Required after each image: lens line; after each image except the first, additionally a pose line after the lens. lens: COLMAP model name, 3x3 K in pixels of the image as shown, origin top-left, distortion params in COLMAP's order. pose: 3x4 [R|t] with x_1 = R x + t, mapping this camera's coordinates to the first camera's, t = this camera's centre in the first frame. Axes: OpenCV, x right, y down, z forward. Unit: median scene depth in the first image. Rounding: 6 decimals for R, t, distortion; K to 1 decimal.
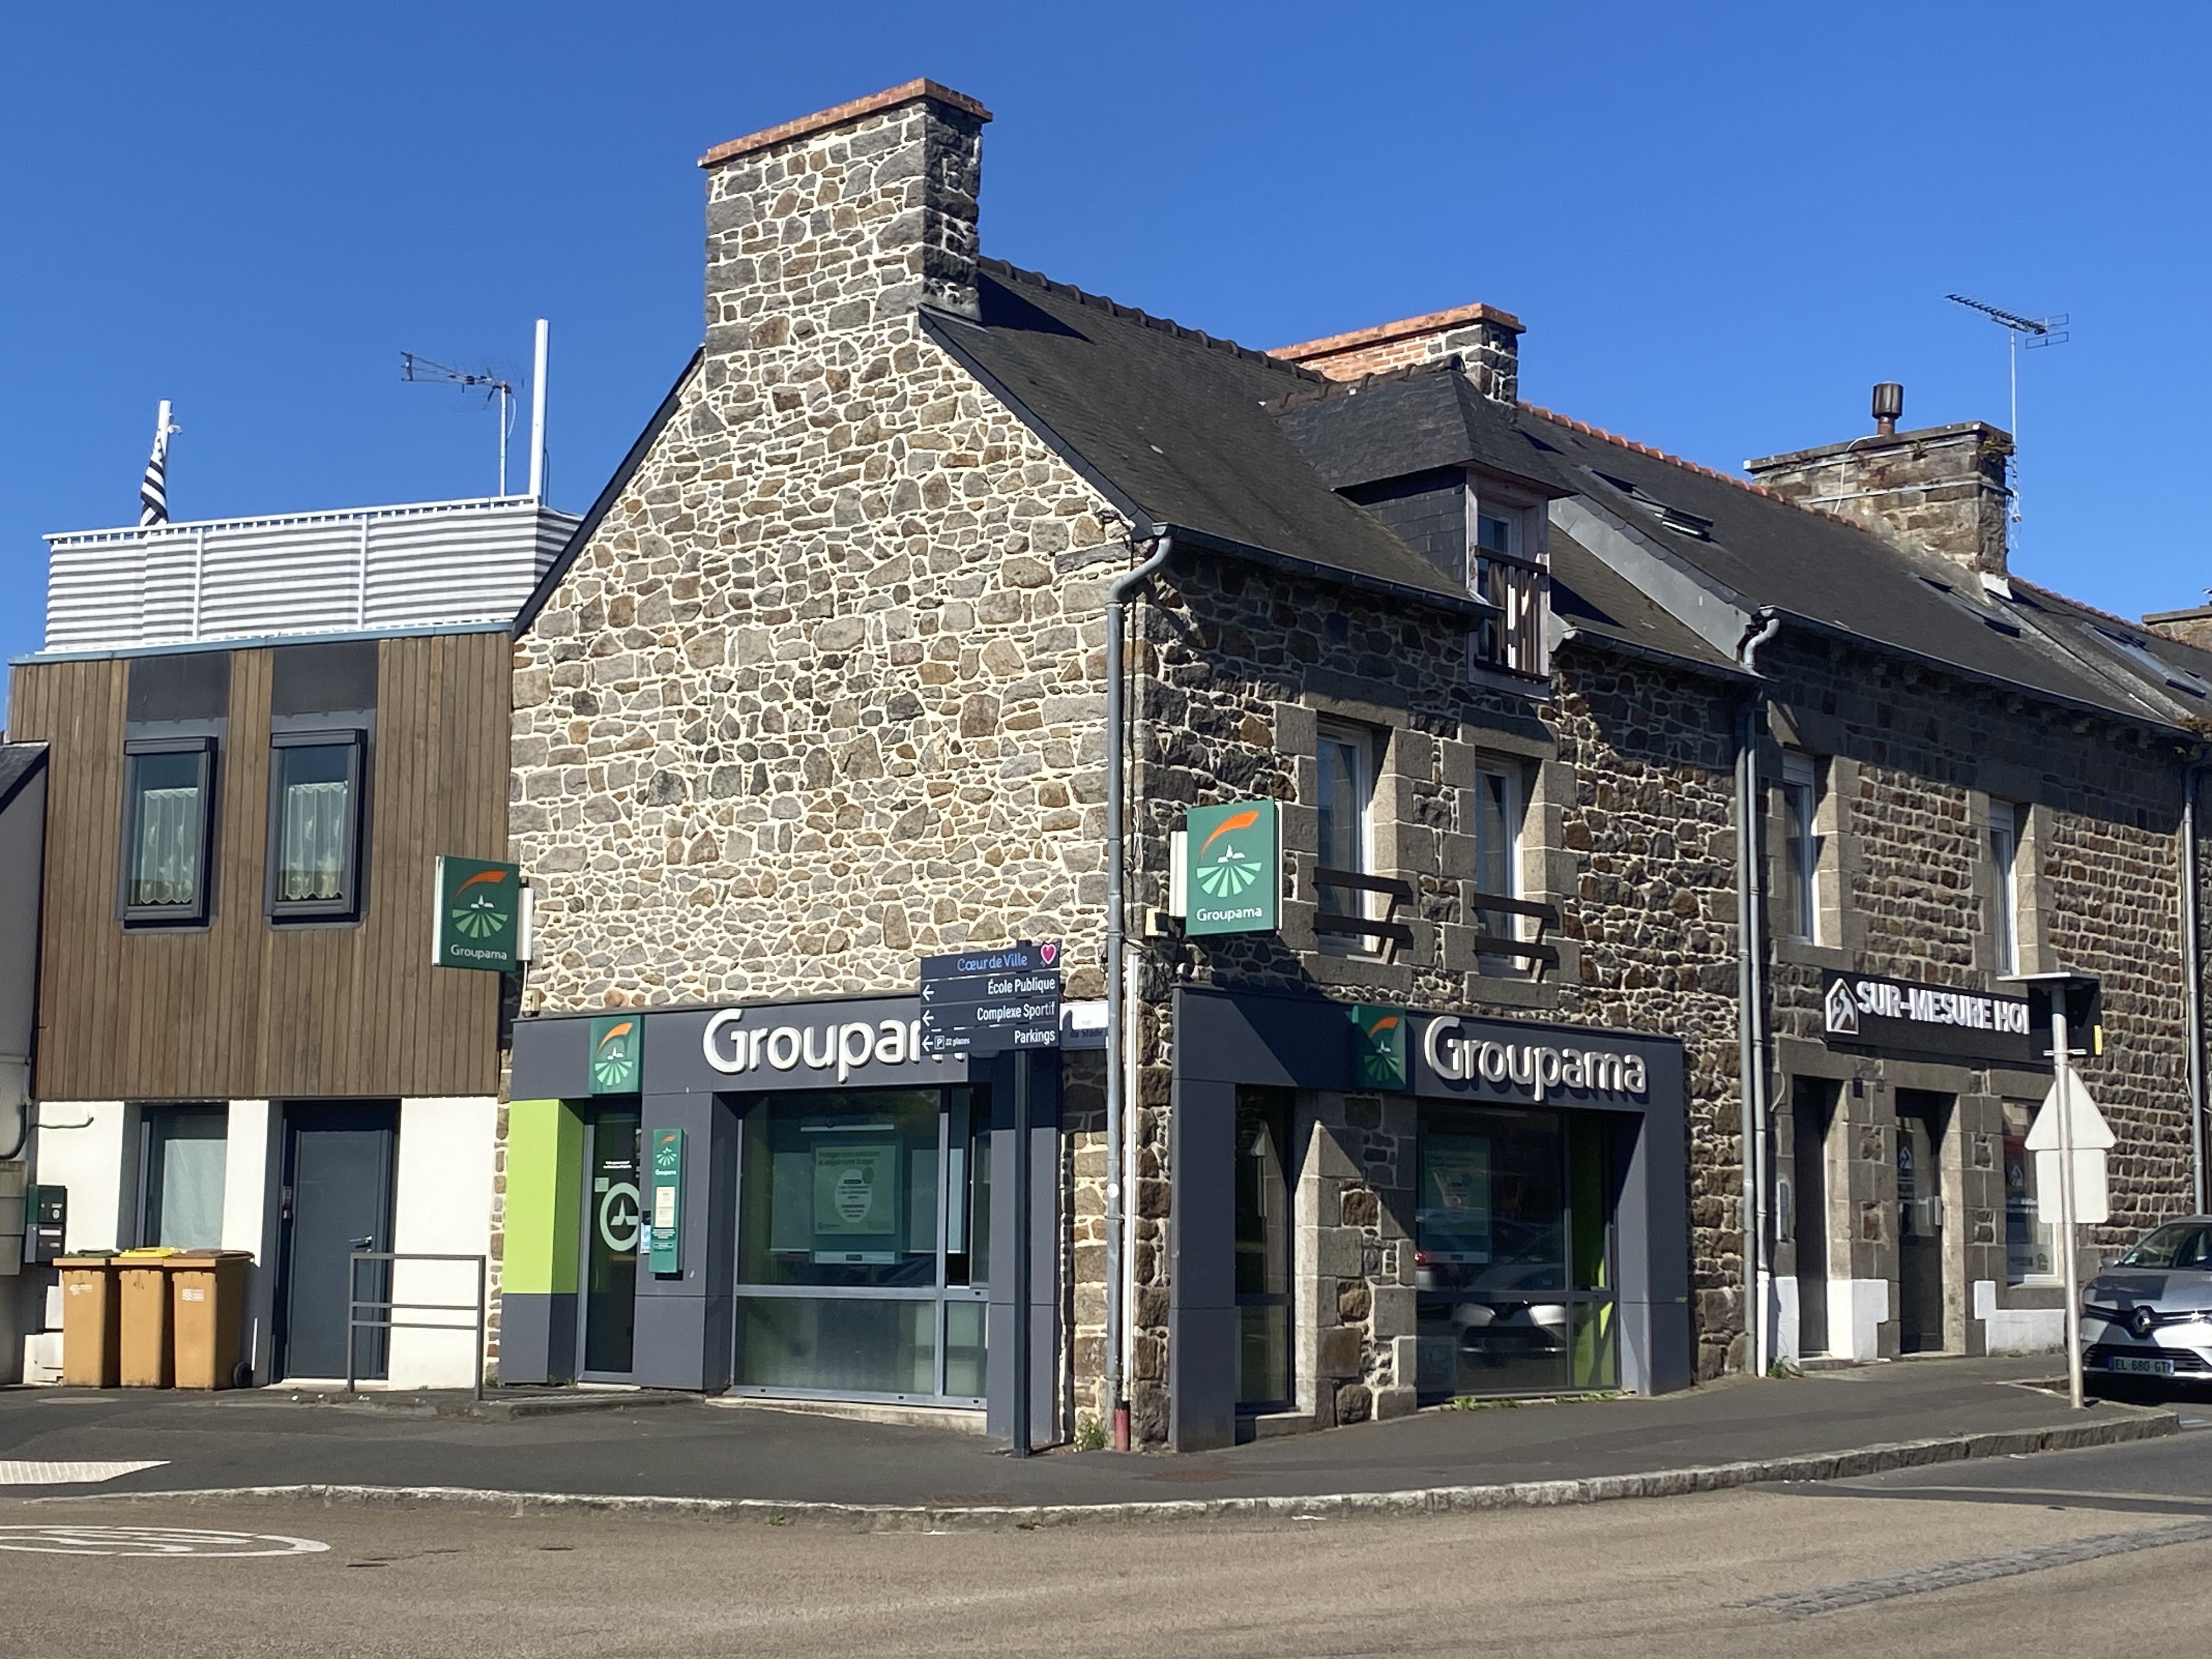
lens RADIAL K [[2991.4, 0, 1106.0], [0, 2991.4, 829.5], [0, 0, 1]] dist [0.100580, -0.102458]
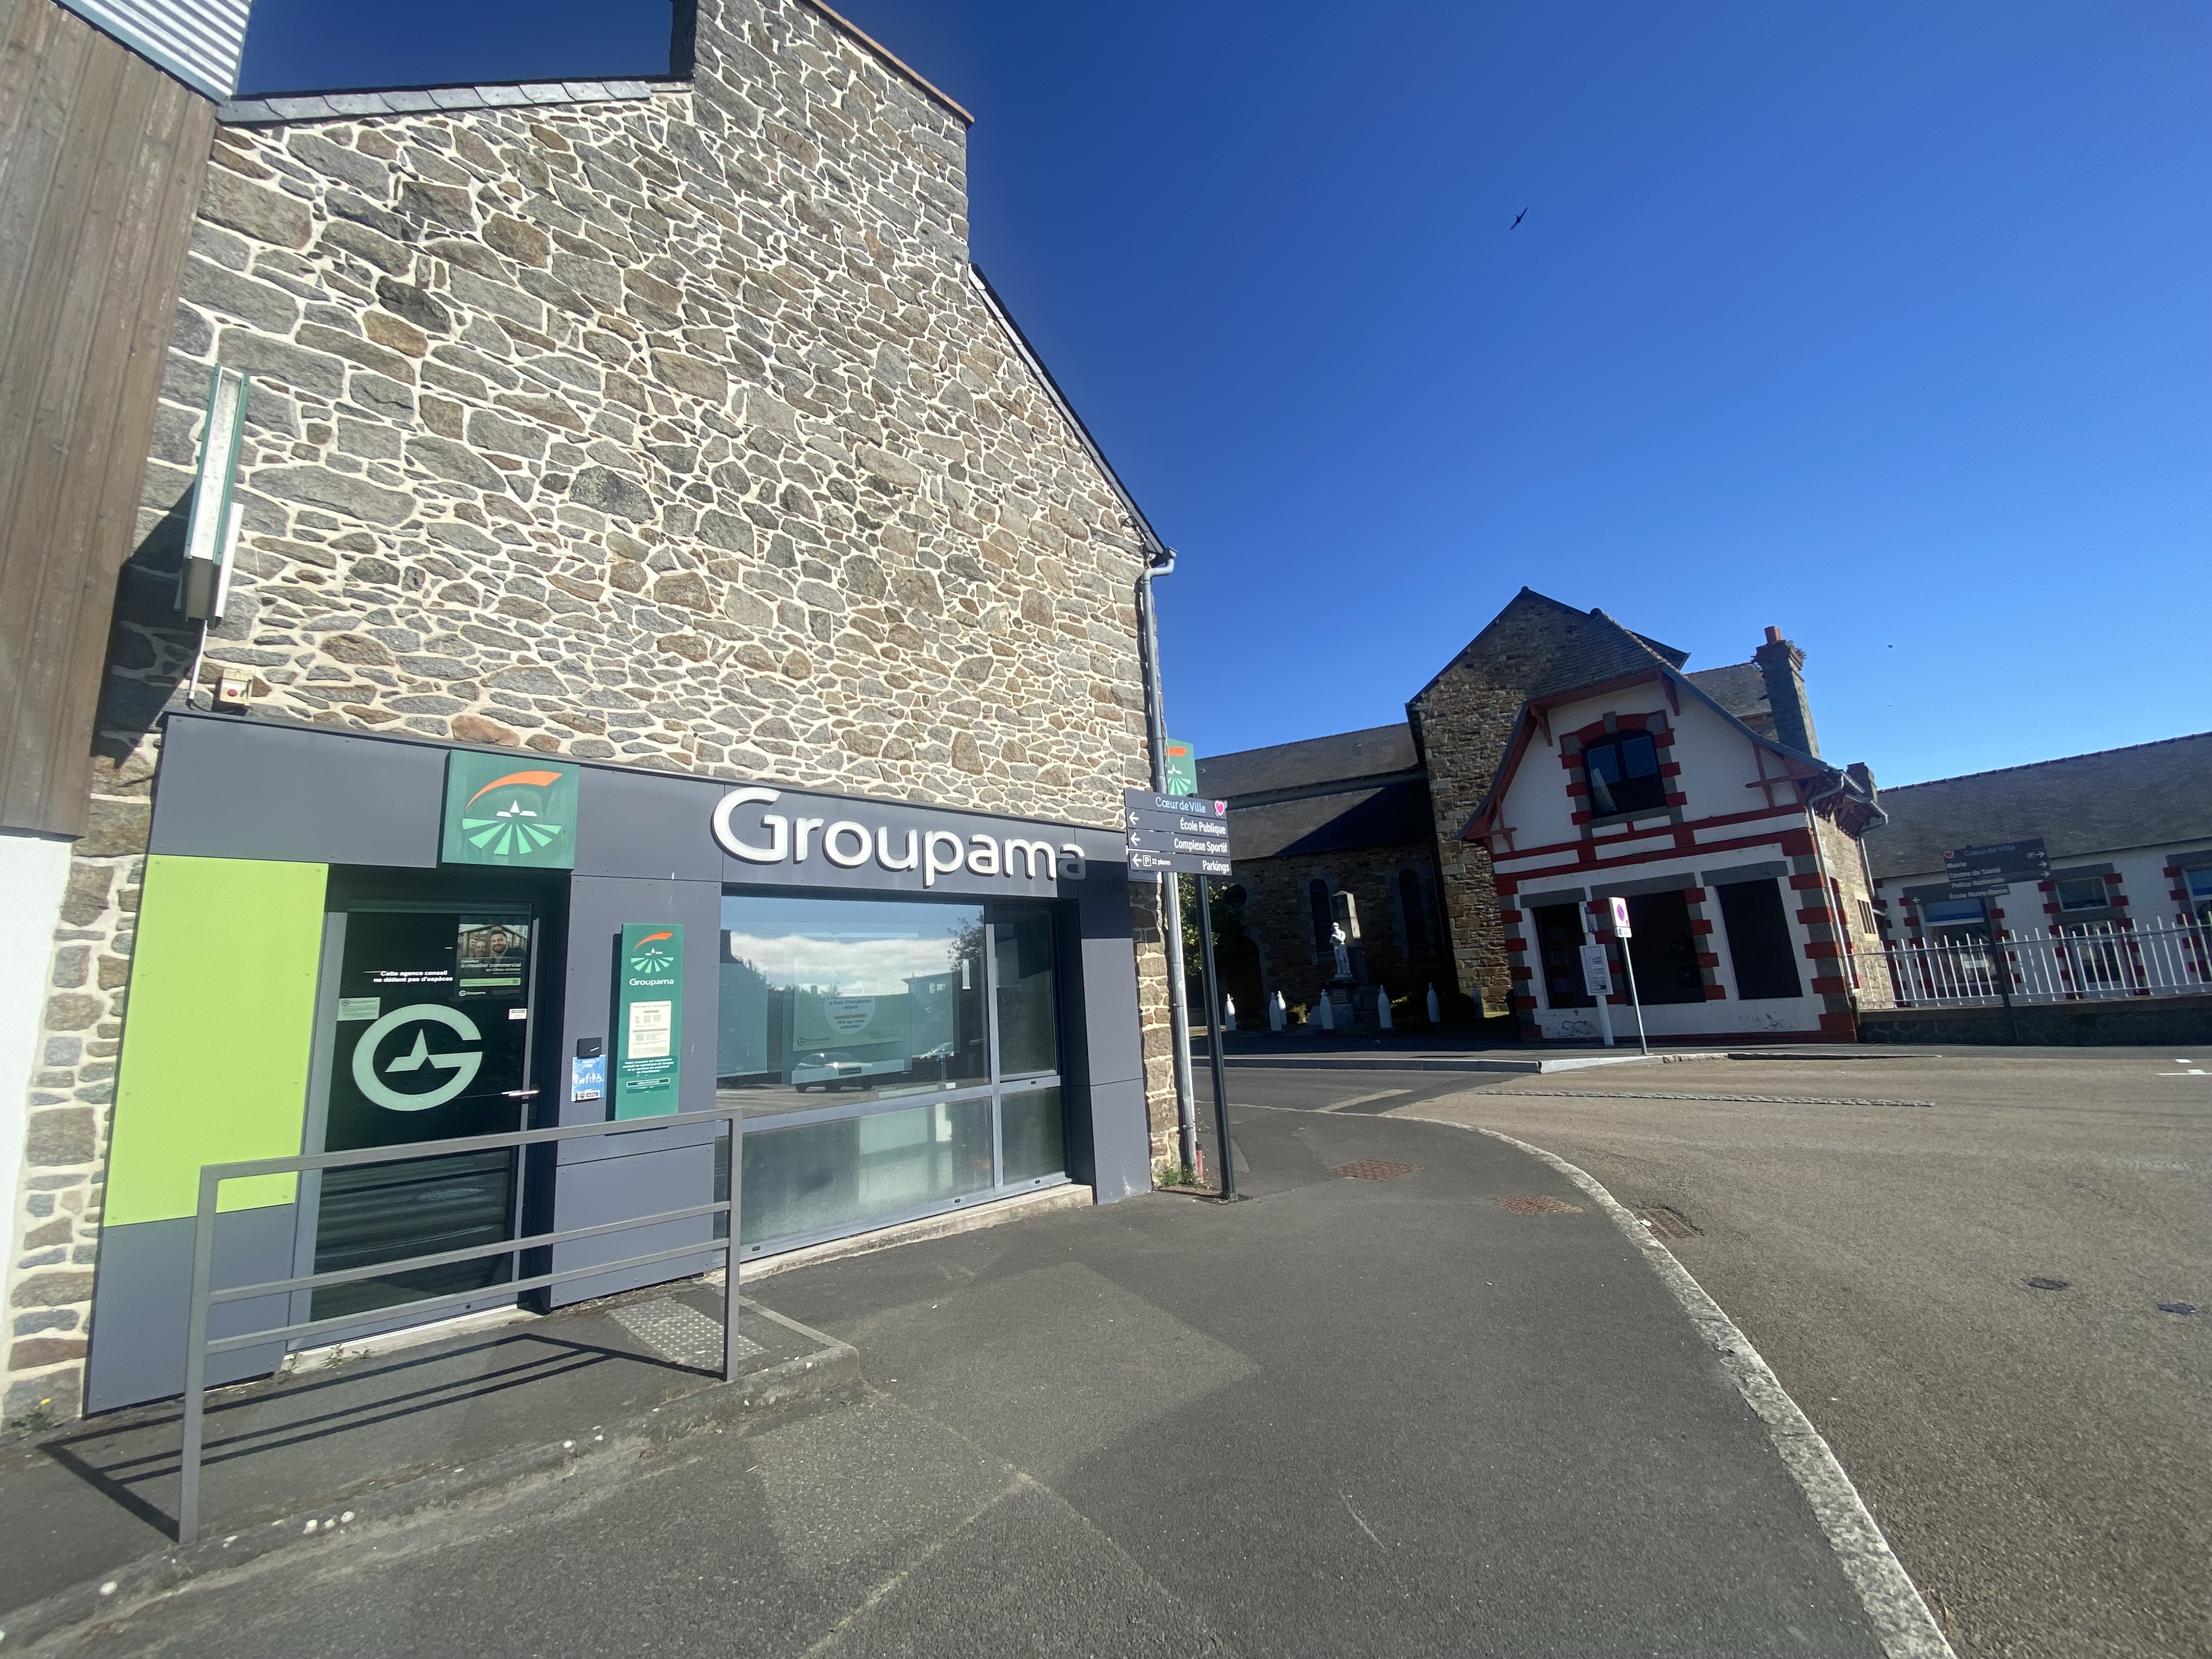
lens RADIAL K [[885.2, 0, 1103.9], [0, 885.2, 834.7], [0, 0, 1]] dist [0.015516, -0.023875]
pose [[0.089649, 0.179918, 0.979588, -0.364985], [-0.068800, 0.982317, -0.174123, 0.111309], [-0.993594, -0.051786, 0.100443, 0.887043]]
